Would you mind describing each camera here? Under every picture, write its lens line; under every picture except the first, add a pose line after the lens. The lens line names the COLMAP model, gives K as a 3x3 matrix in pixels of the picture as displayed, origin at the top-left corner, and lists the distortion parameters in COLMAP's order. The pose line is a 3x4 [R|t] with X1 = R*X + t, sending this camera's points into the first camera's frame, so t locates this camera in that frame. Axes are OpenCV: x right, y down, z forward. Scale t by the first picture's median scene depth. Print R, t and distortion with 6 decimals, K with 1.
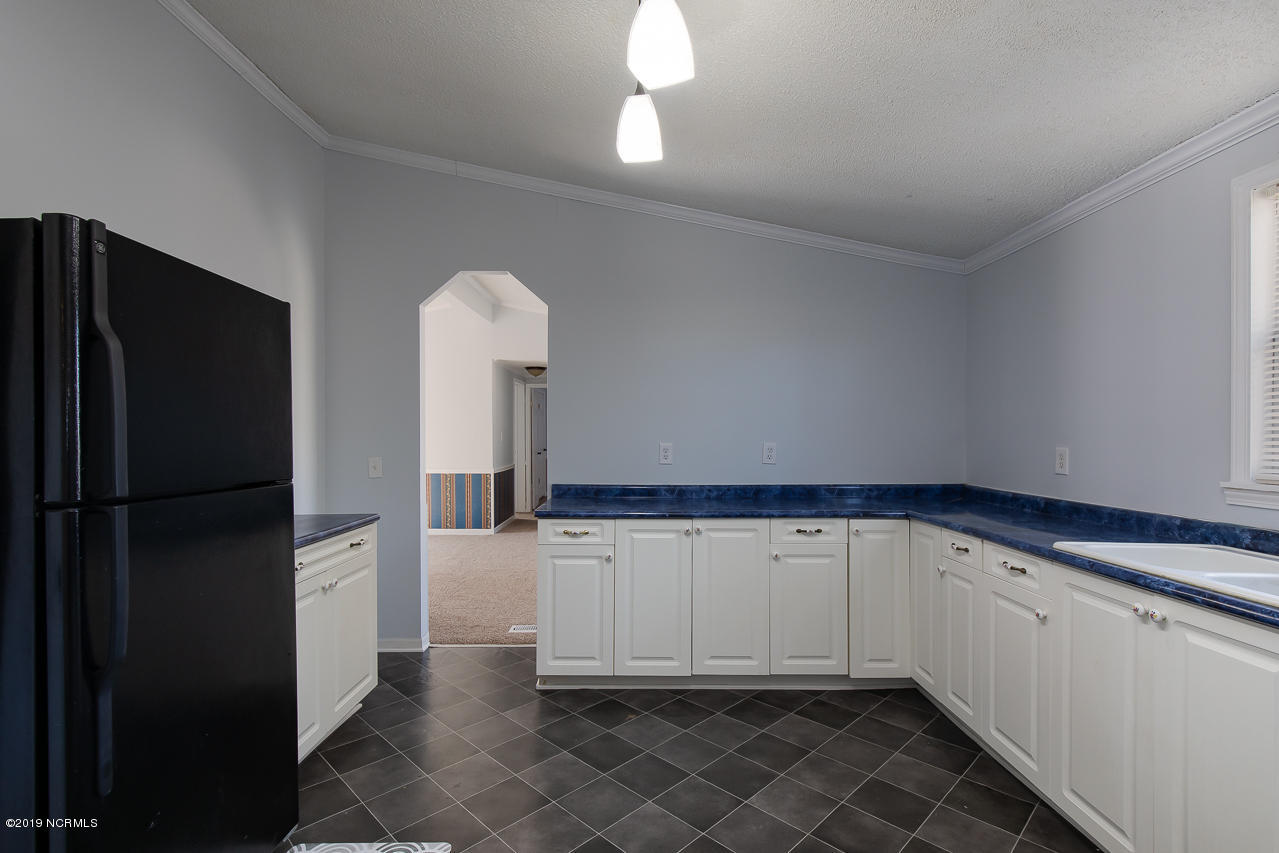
lens RADIAL K [[580.6, 0, 639.1], [0, 580.6, 434.7], [0, 0, 1]] dist [0.000990, -0.000372]
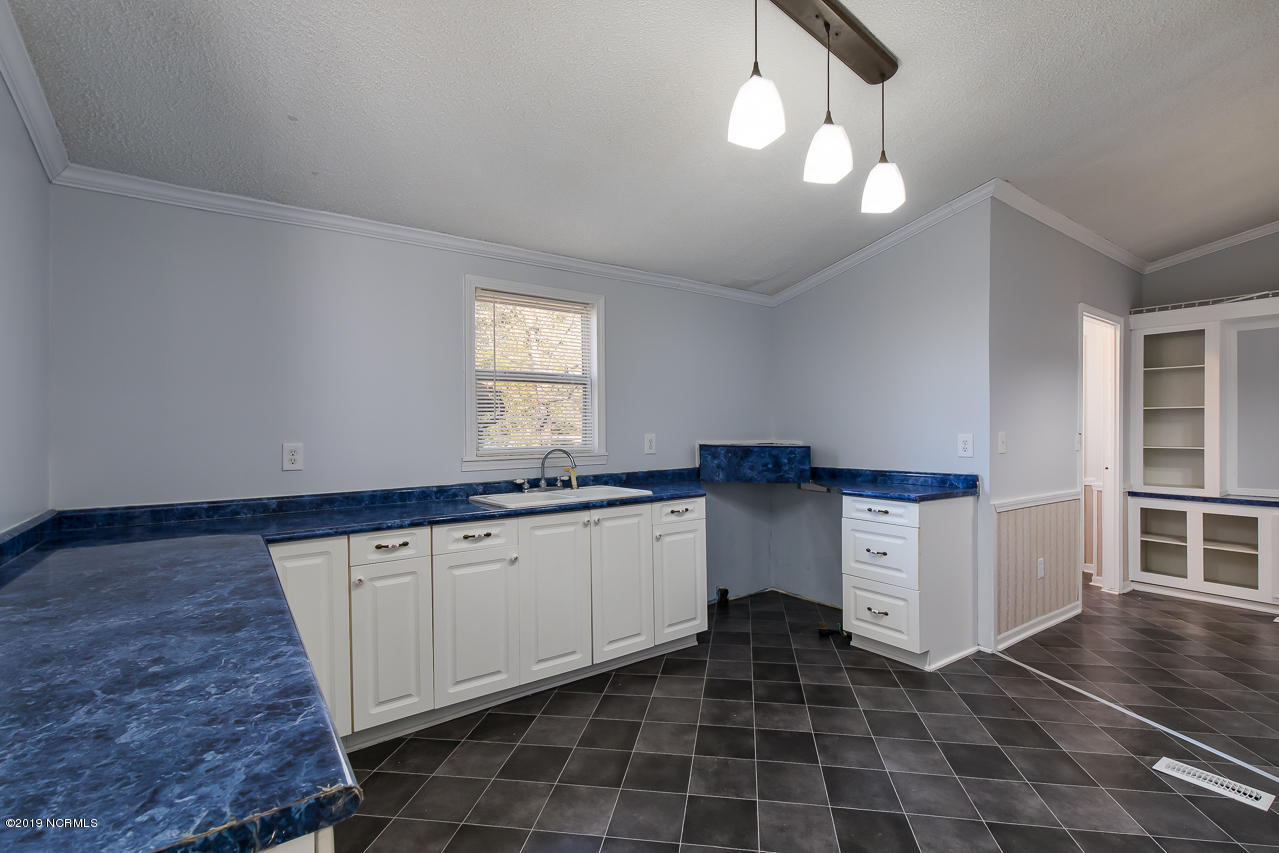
lens RADIAL K [[578.8, 0, 643.6], [0, 578.8, 432.0], [0, 0, 1]] dist [0.000506, -0.000791]
pose [[-0.586155, -0.001879, 0.810197, -0.408772], [0.008701, 0.999925, 0.008614, -0.000184], [-0.810152, 0.012099, -0.586095, 1.044132]]
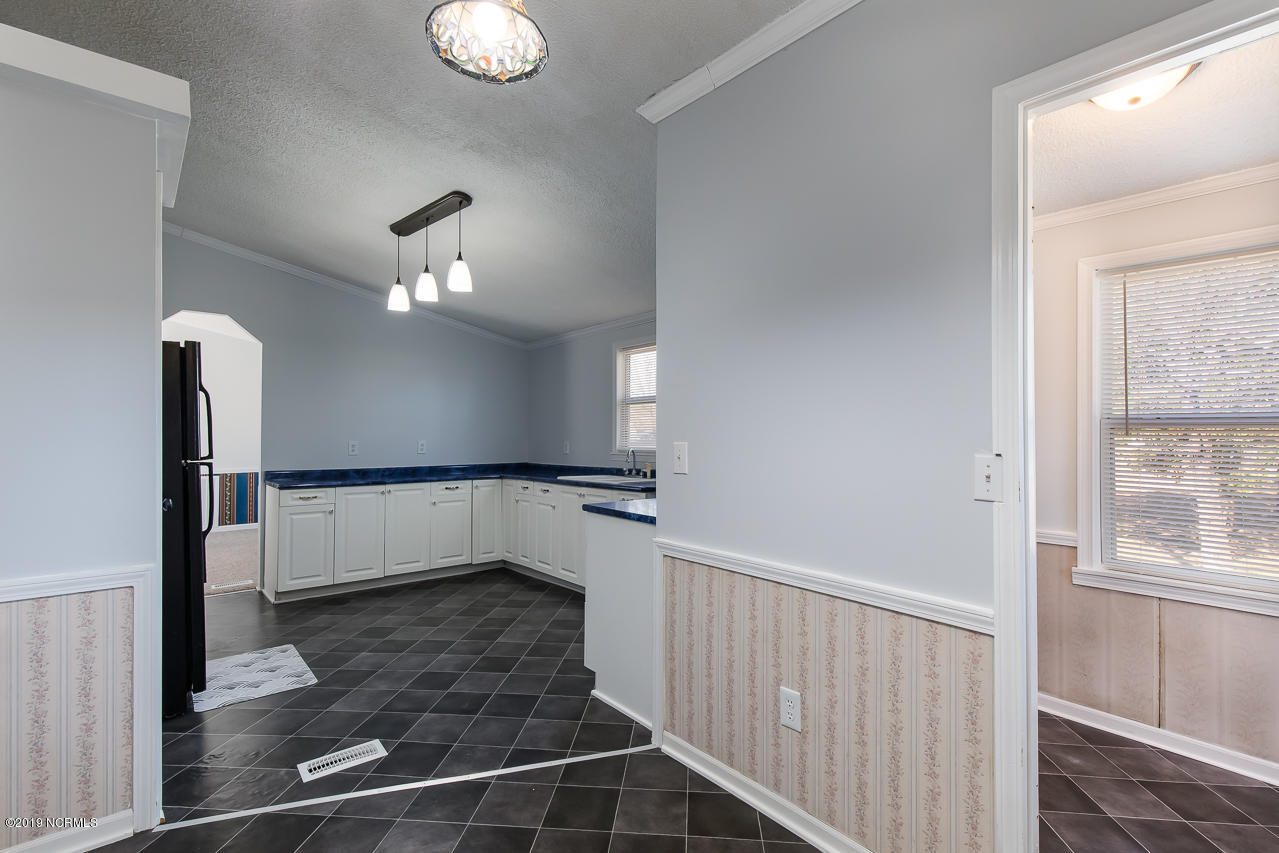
lens RADIAL K [[578.8, 0, 643.6], [0, 578.8, 432.0], [0, 0, 1]] dist [0.000506, -0.000791]
pose [[0.759372, 0.005332, 0.650635, -0.443545], [0.002366, 0.999937, -0.010956, 0.010510], [-0.650653, 0.009859, 0.759311, -0.797884]]
